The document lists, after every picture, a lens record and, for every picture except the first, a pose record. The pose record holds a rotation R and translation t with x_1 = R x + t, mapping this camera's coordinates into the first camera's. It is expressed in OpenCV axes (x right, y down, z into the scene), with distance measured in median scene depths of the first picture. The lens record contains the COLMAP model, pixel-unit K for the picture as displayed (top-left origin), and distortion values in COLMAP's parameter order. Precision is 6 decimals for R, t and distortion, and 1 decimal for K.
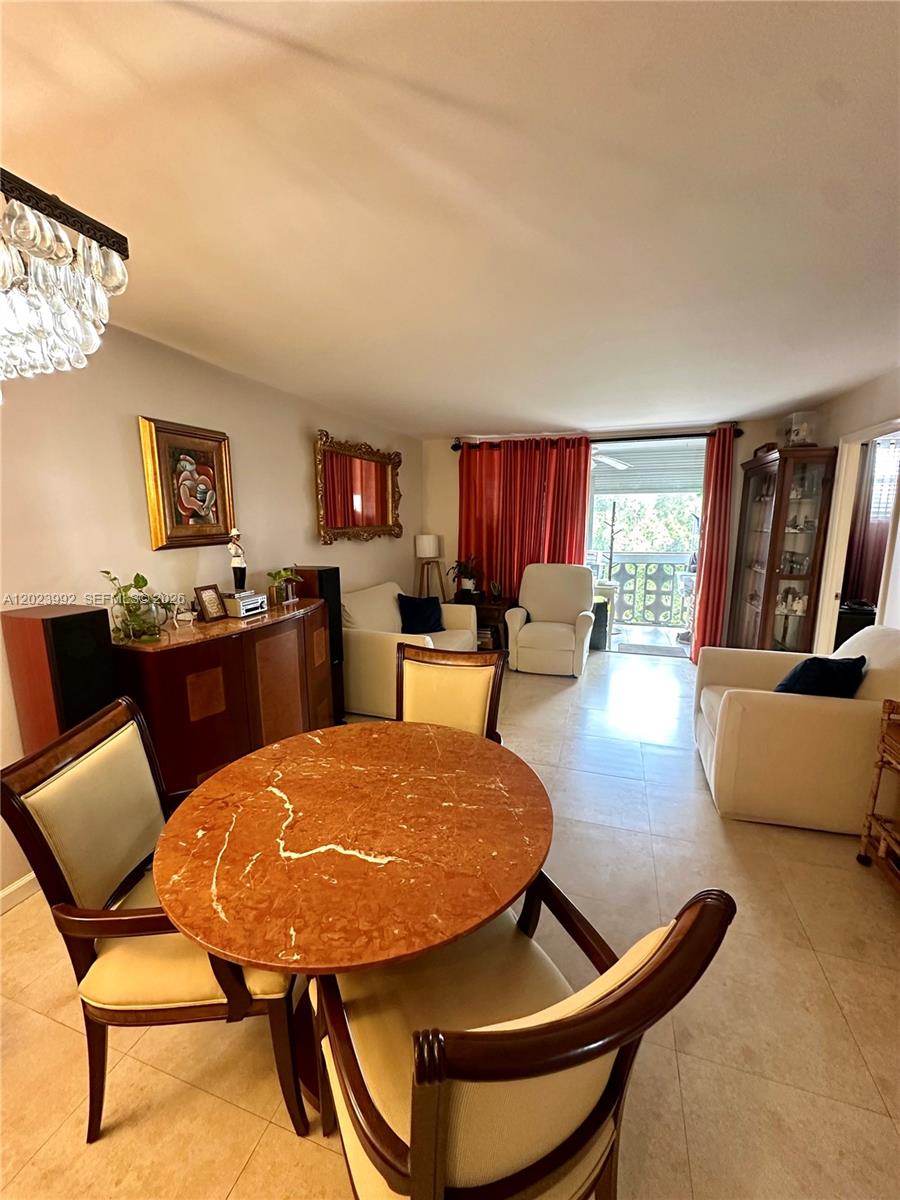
lens RADIAL K [[480.3, 0, 450.5], [0, 480.3, 599.3], [0, 0, 1]] dist [-0.001536, -0.000163]
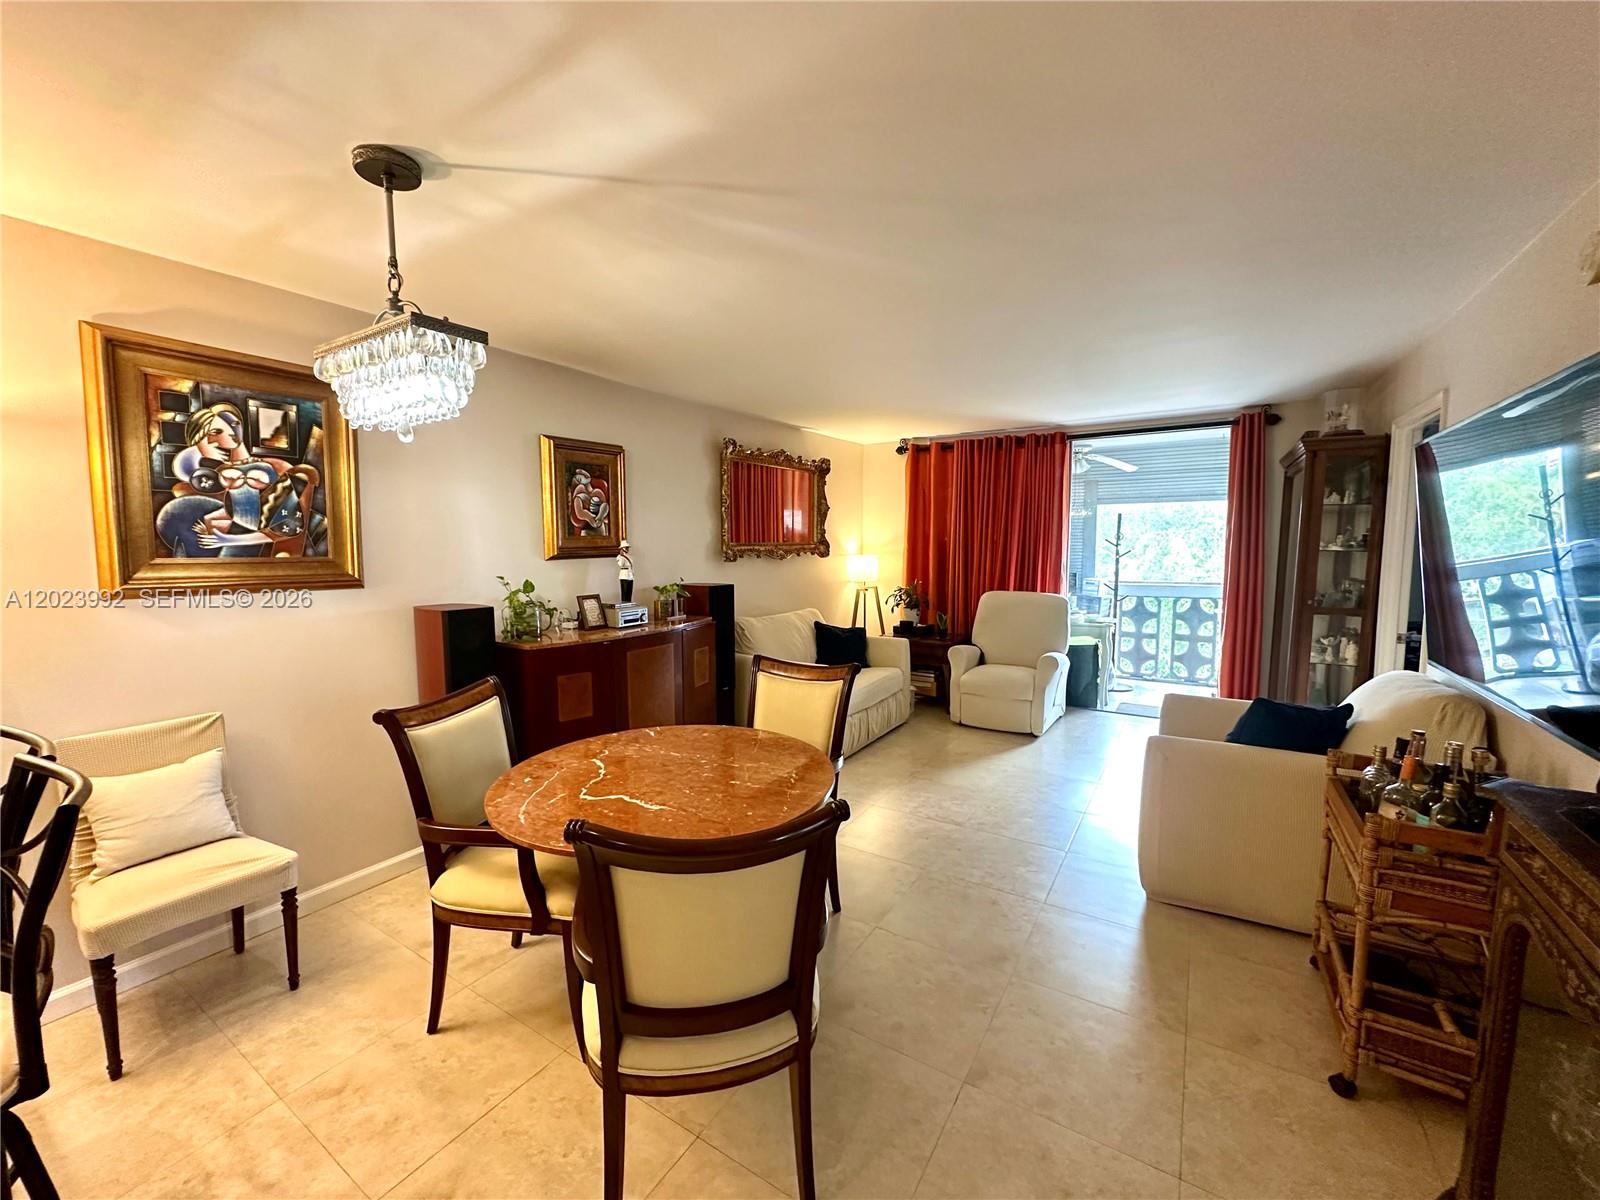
lens RADIAL K [[640.5, 0, 798.0], [0, 640.5, 597.0], [0, 0, 1]] dist [-0.001536, -0.000163]
pose [[0.970742, 0.022099, -0.239104, 0.229798], [-0.041221, 0.996311, -0.075270, 0.056169], [0.236559, 0.082924, 0.968072, -0.193753]]
